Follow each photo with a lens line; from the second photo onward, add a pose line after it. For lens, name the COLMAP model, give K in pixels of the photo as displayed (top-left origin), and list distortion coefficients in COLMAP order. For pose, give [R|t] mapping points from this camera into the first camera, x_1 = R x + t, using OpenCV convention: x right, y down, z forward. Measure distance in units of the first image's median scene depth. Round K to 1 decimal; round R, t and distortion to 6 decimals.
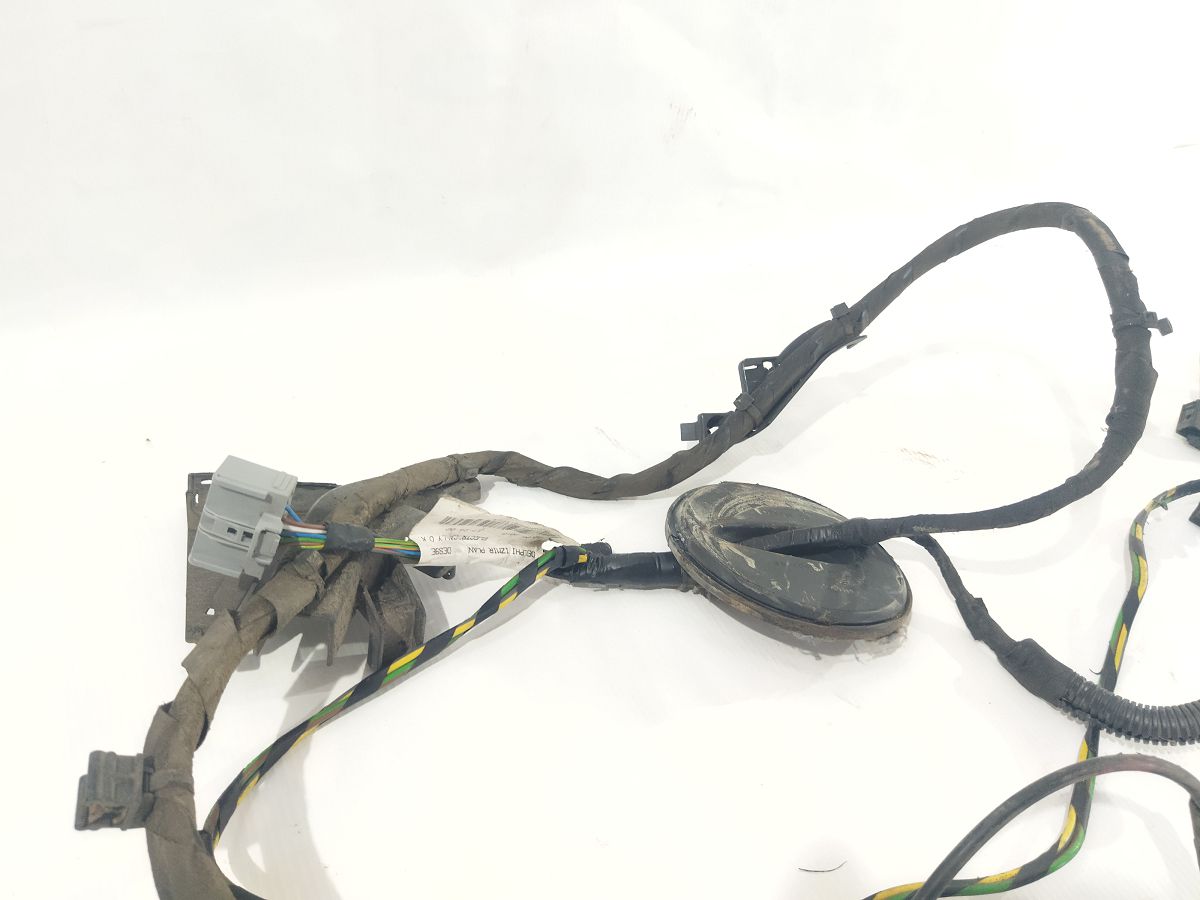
lens RADIAL K [[954.0, 0, 600.0], [0, 954.0, 451.0], [0, 0, 1]] dist [0.014005, 0.000800]
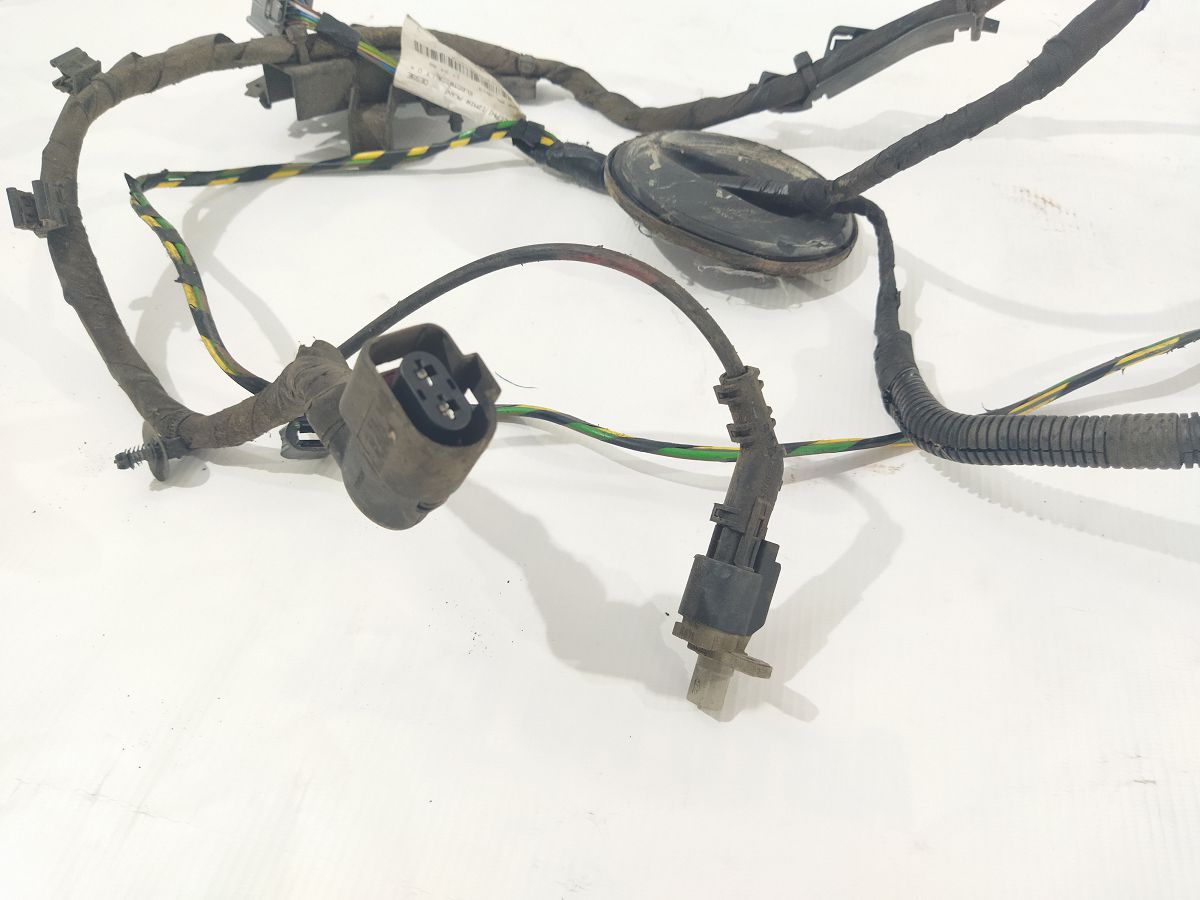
lens RADIAL K [[954.0, 0, 601.2], [0, 954.0, 448.8], [0, 0, 1]] dist [0.014005, 0.000800]
pose [[0.726885, 0.349283, -0.591303, 0.835671], [-0.318479, 0.934266, 0.160366, 0.257379], [0.608448, 0.071750, 0.790344, 0.189102]]
